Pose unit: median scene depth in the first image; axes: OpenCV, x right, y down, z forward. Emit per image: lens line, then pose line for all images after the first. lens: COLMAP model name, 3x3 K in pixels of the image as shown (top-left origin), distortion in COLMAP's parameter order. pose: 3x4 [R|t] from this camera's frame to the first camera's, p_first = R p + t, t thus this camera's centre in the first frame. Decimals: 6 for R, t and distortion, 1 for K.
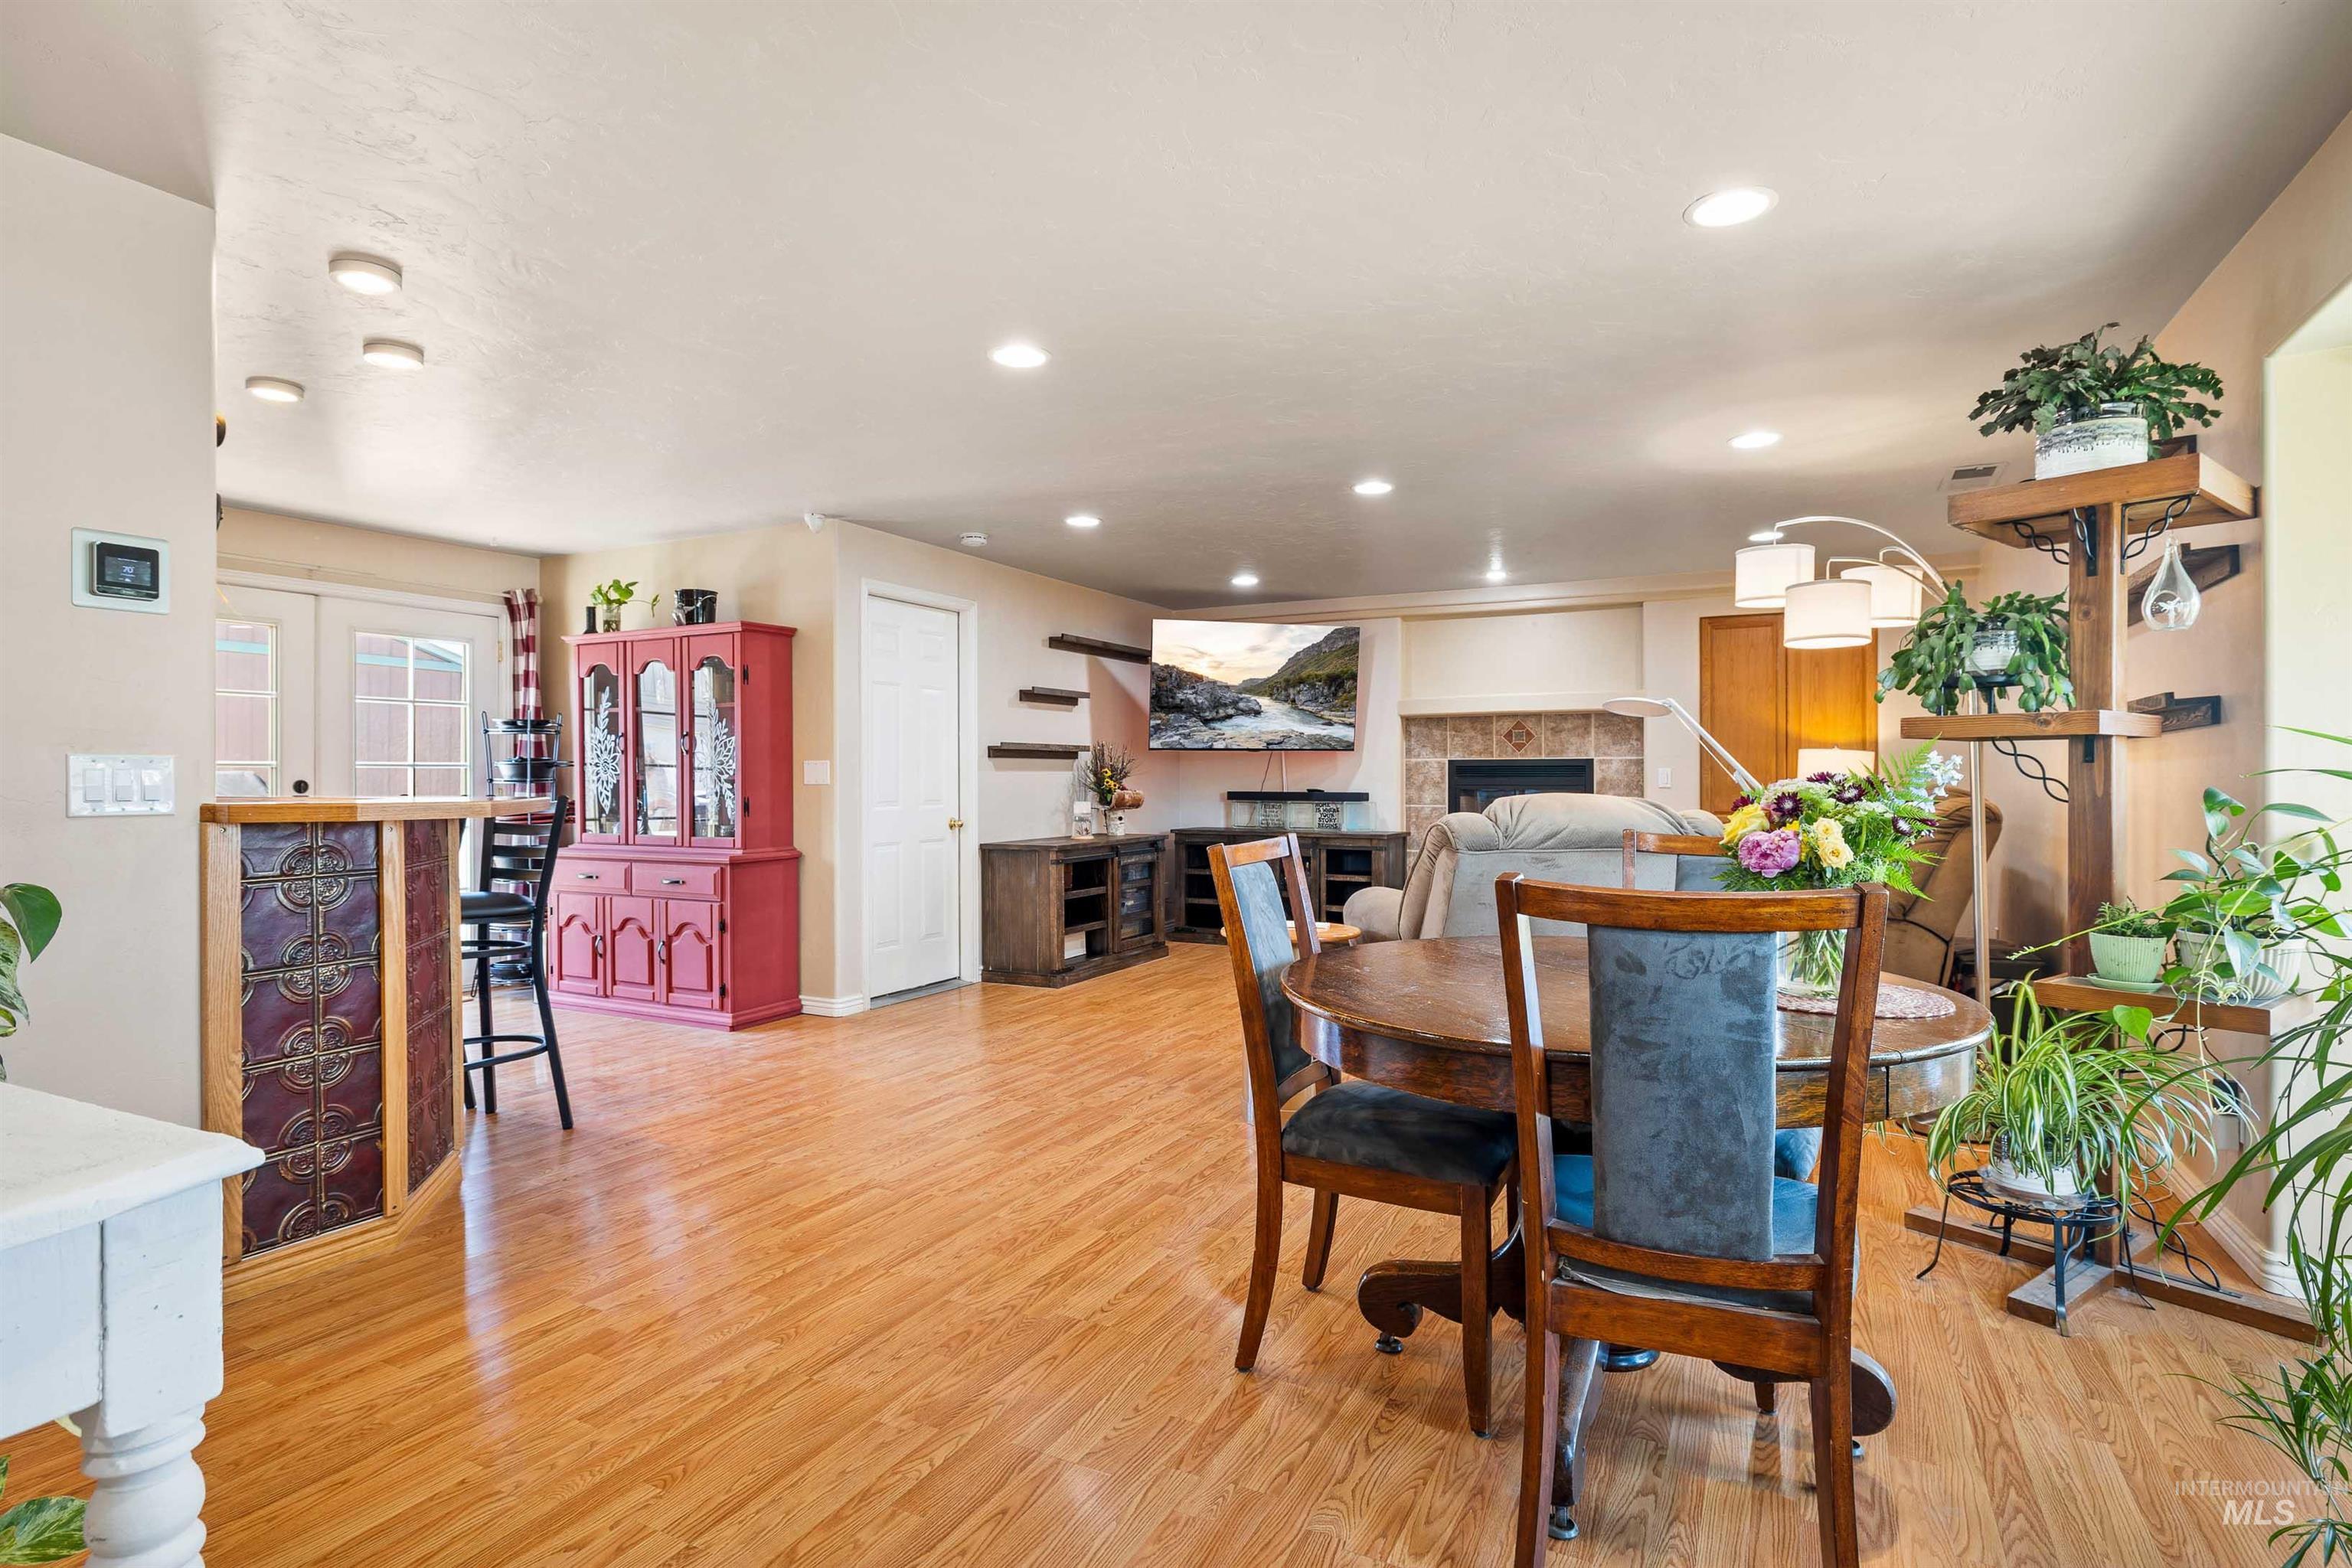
lens RADIAL K [[1197.6, 0, 1187.3], [0, 1197.6, 775.7], [0, 0, 1]] dist [-0.004475, 0.000256]
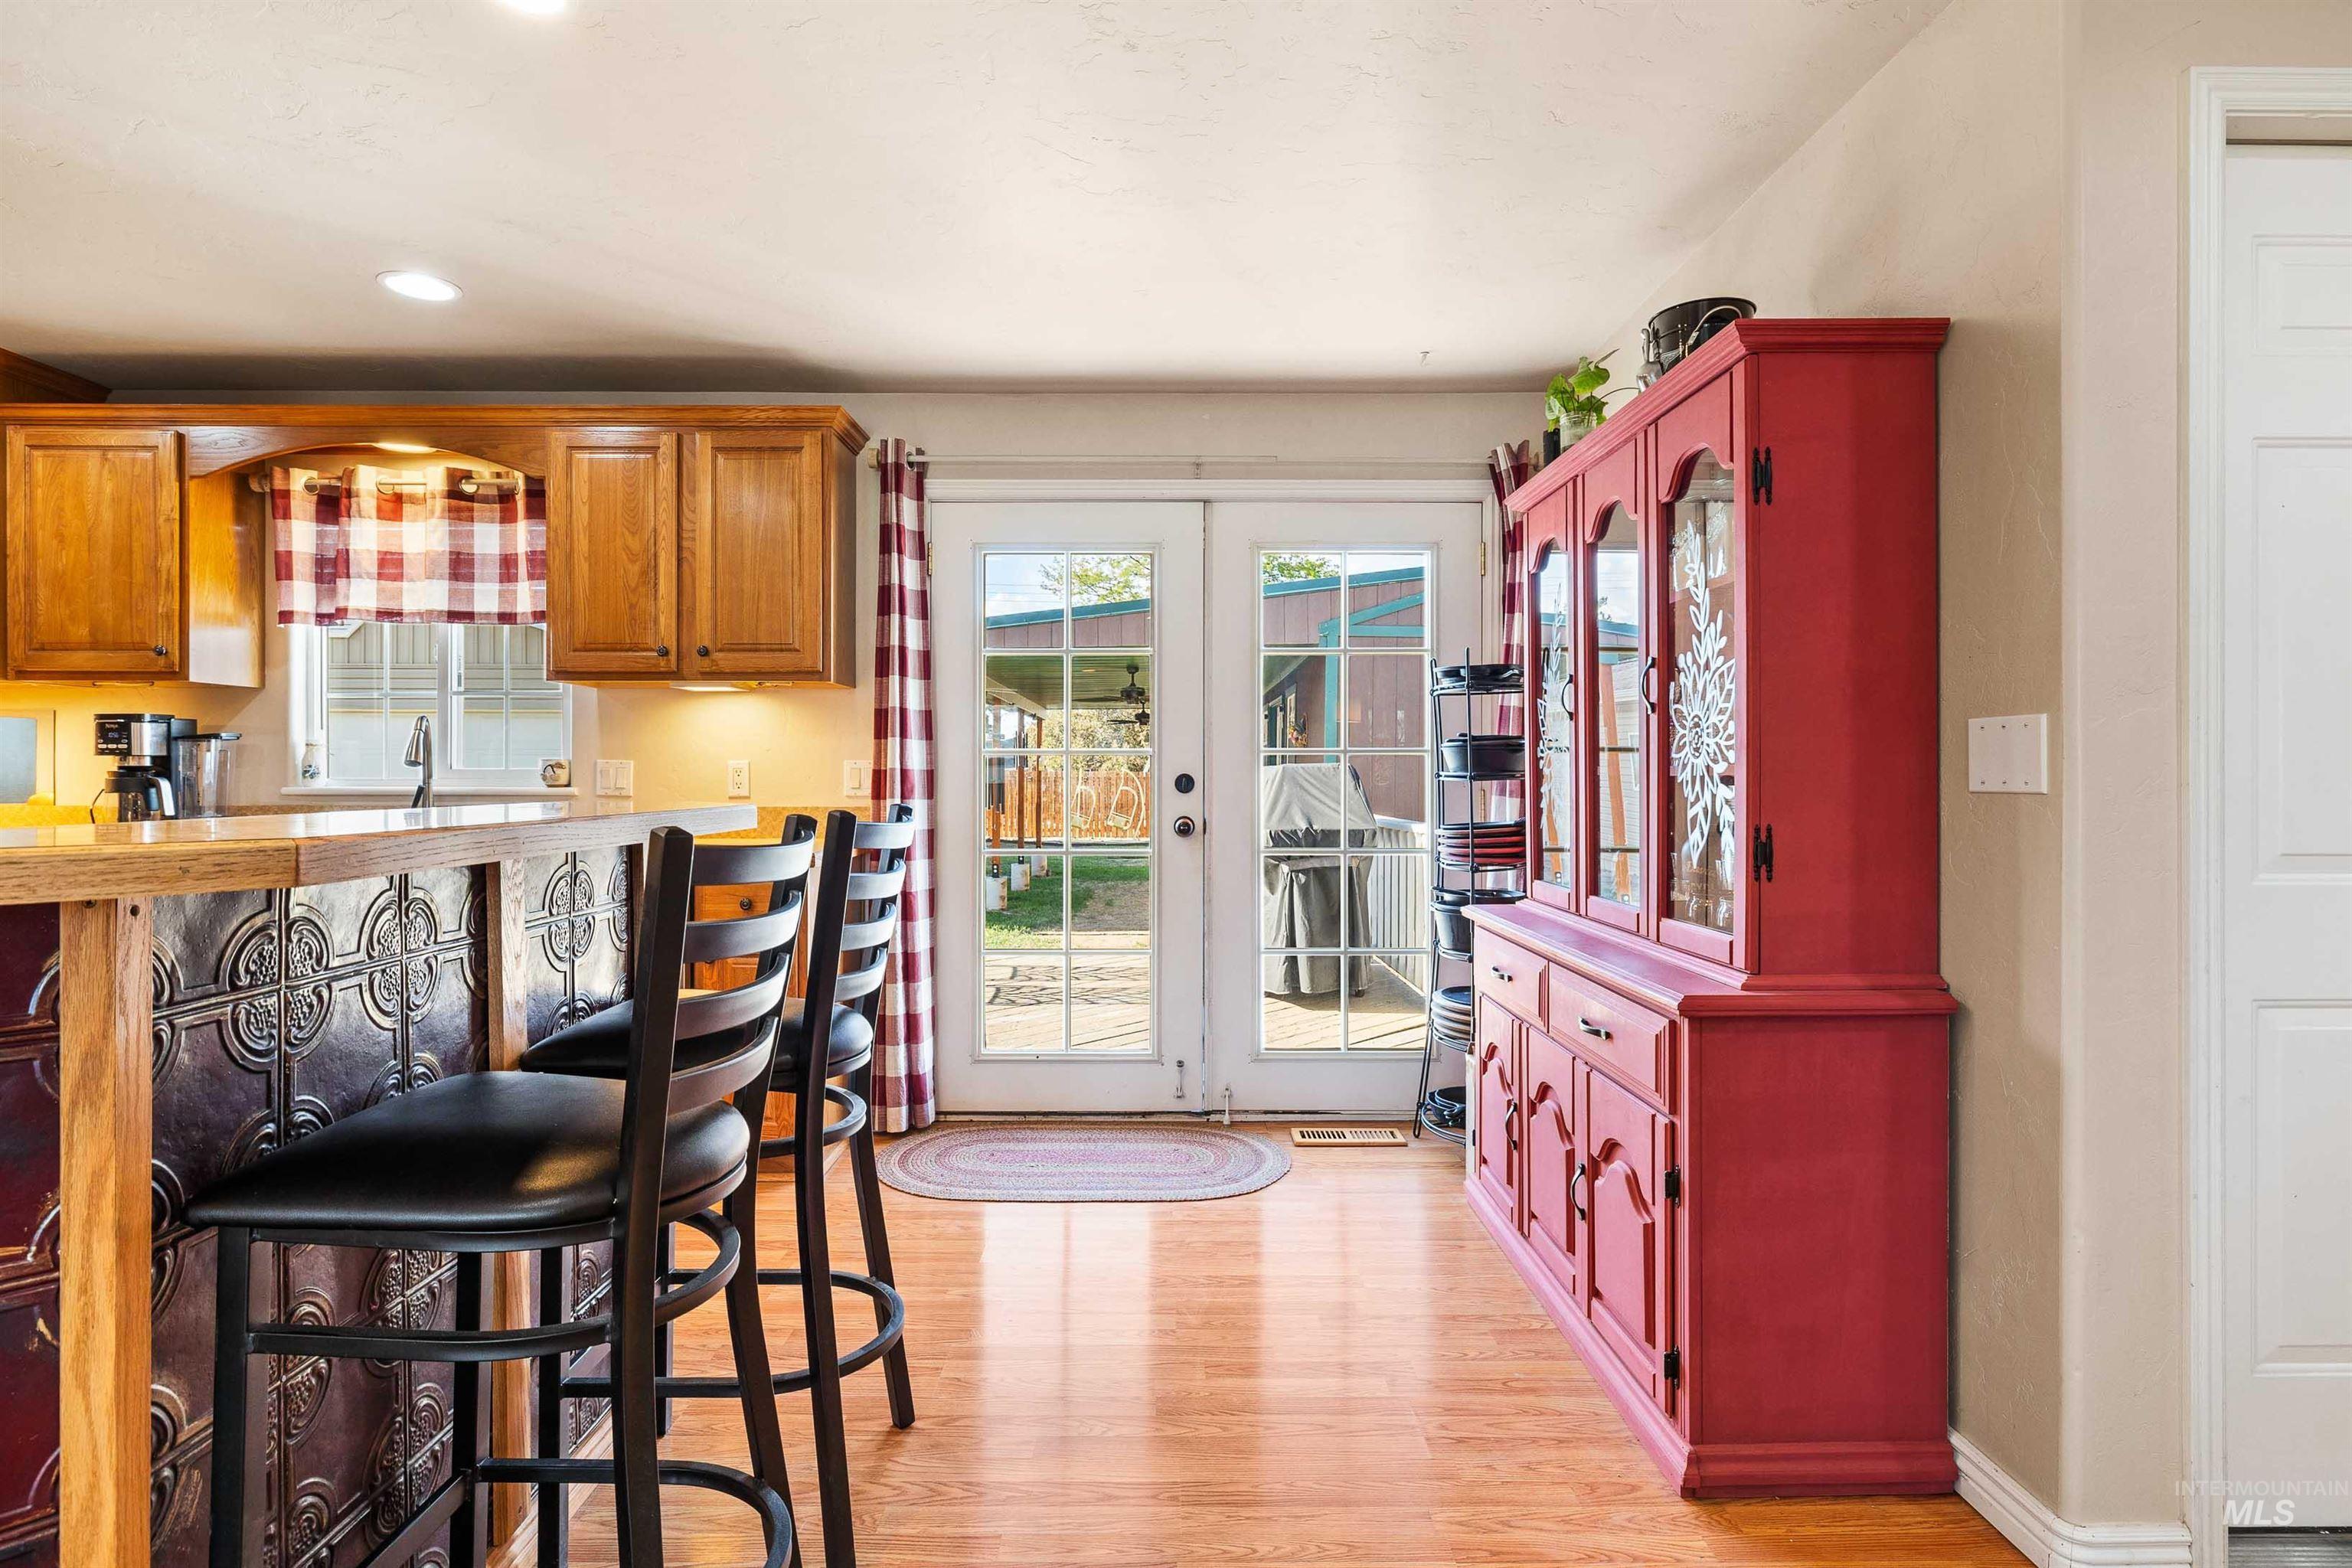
lens RADIAL K [[1197.6, 0, 1177.0], [0, 1197.6, 783.0], [0, 0, 1]] dist [-0.004475, 0.000256]
pose [[0.453061, 0.007016, -0.891452, -0.128059], [0.000179, 0.999968, 0.007960, 0.002480], [0.891479, -0.003766, 0.453046, 0.659306]]
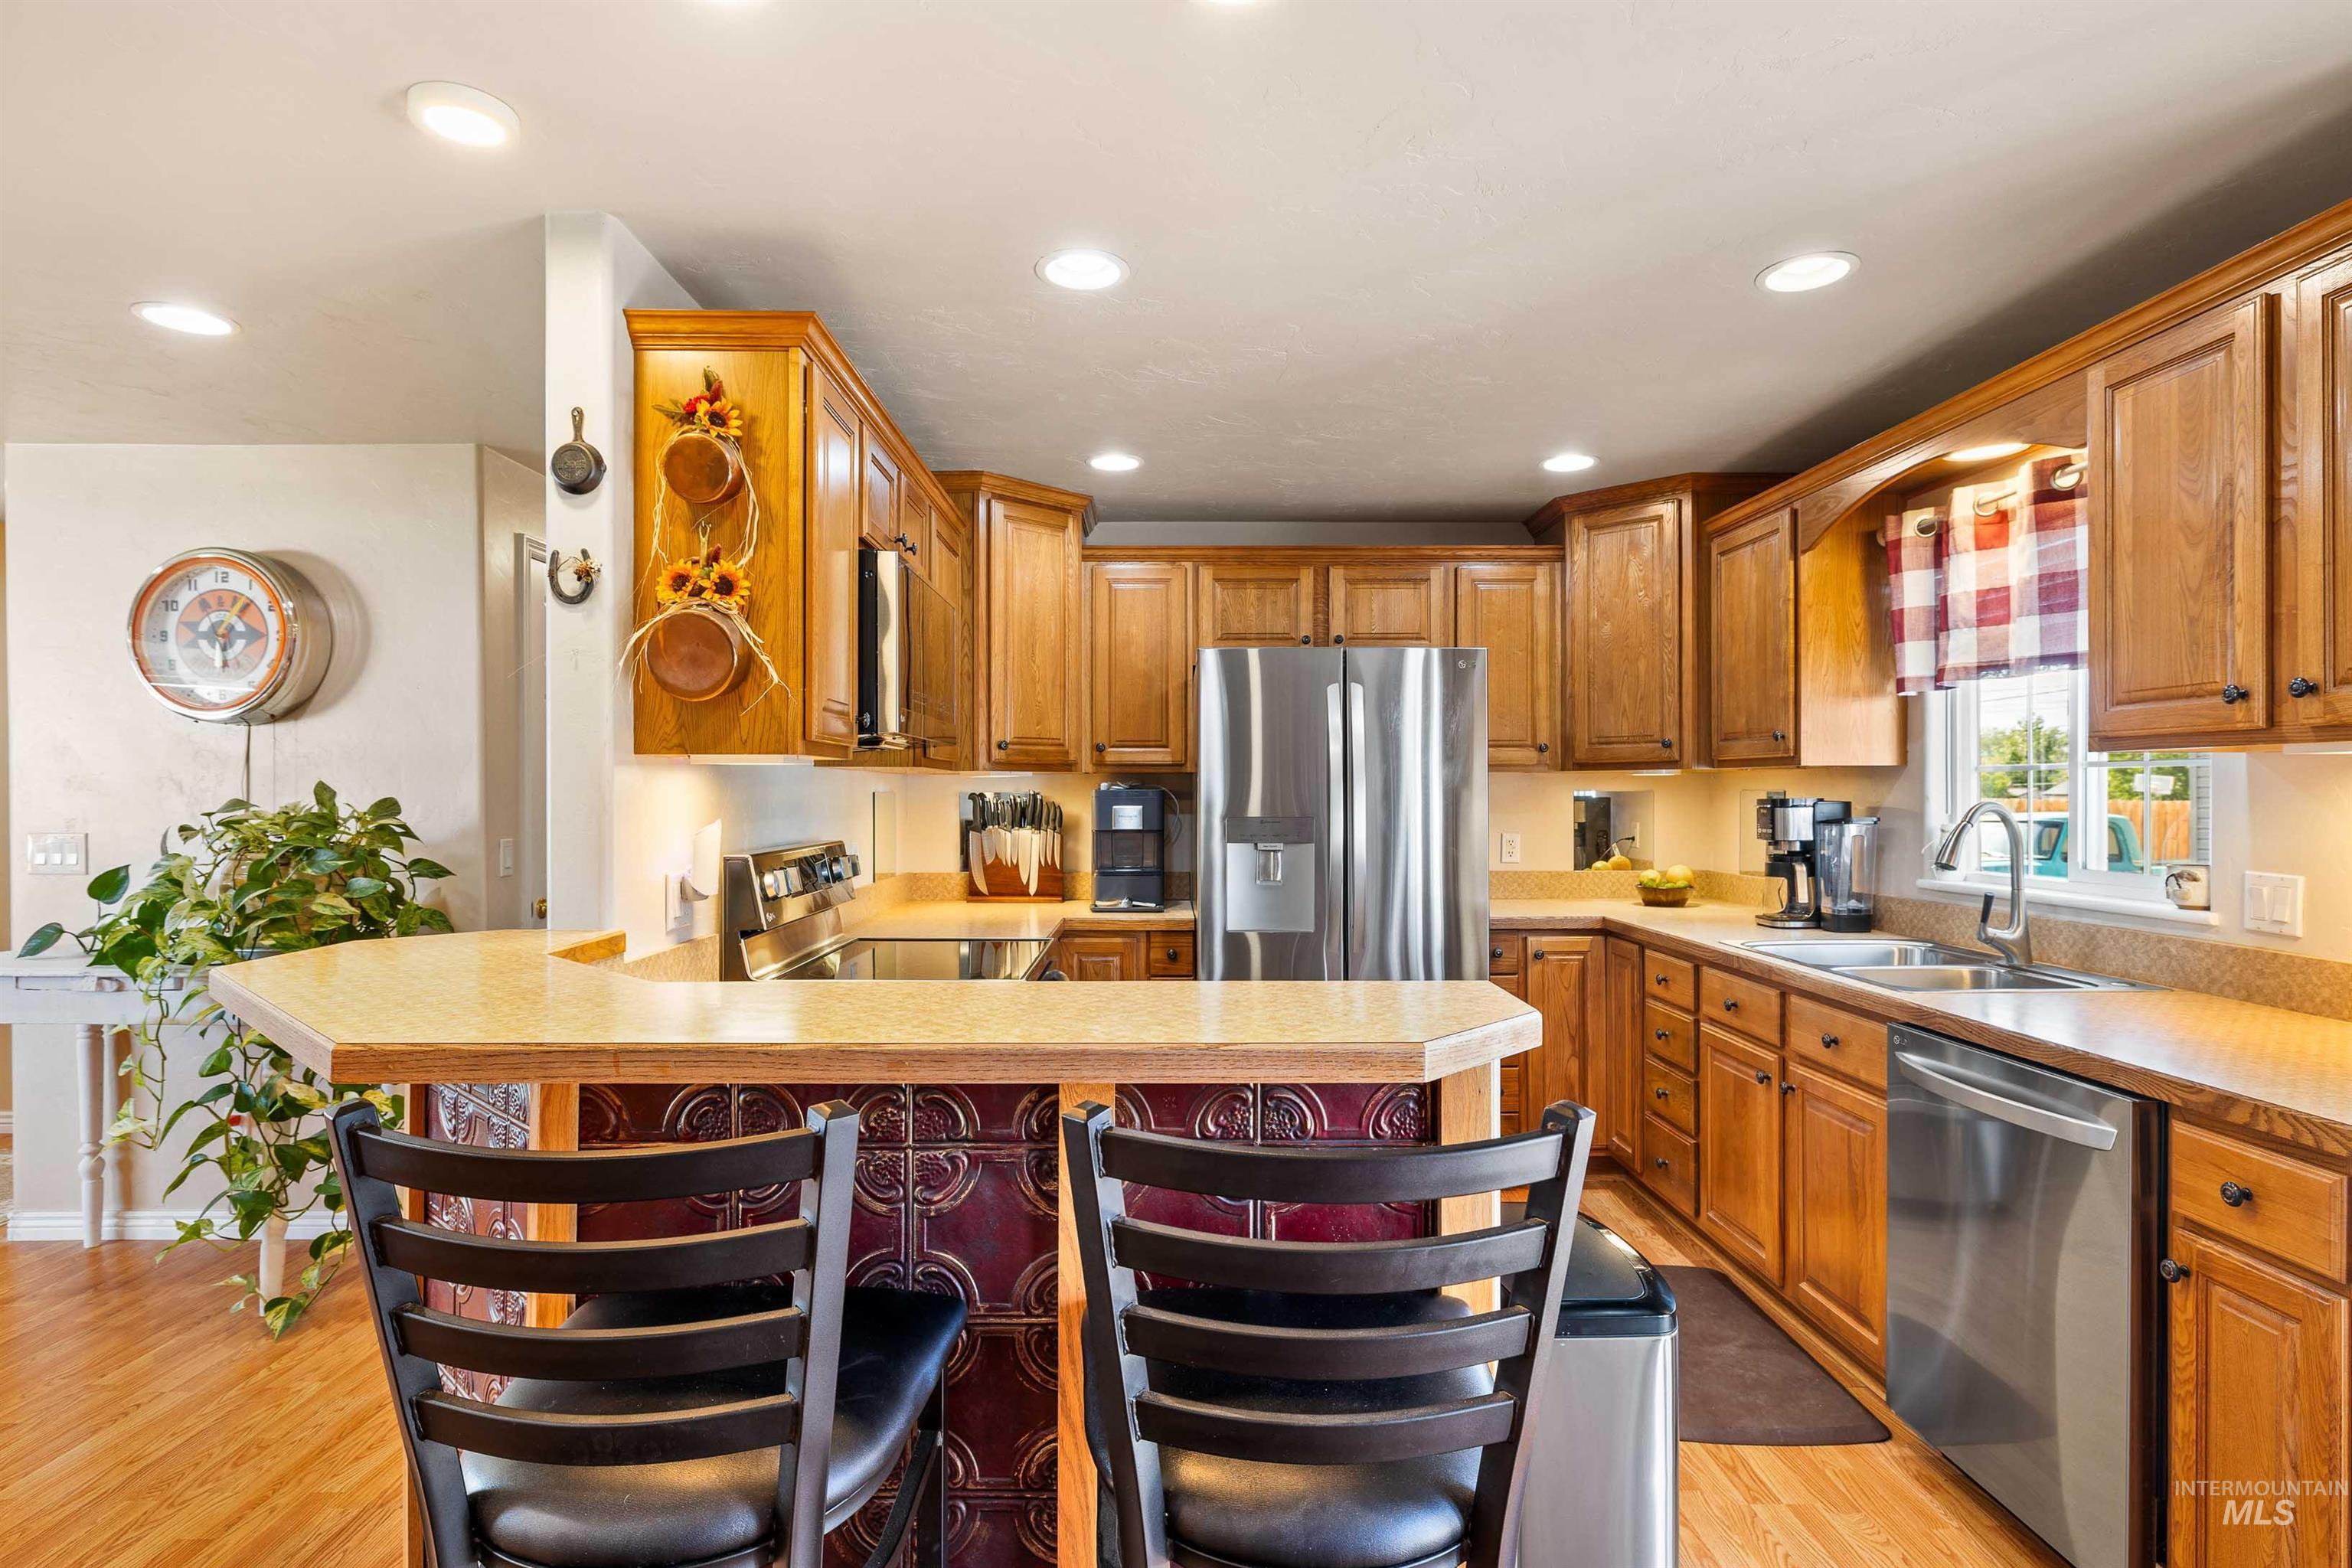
lens RADIAL K [[1197.6, 0, 1199.0], [0, 1197.6, 783.3], [0, 0, 1]] dist [-0.004475, 0.000256]
pose [[-0.881471, 0.000495, -0.472237, -0.368483], [0.005522, 0.999942, -0.009260, -0.032933], [0.472205, -0.010770, -0.881423, 0.864068]]
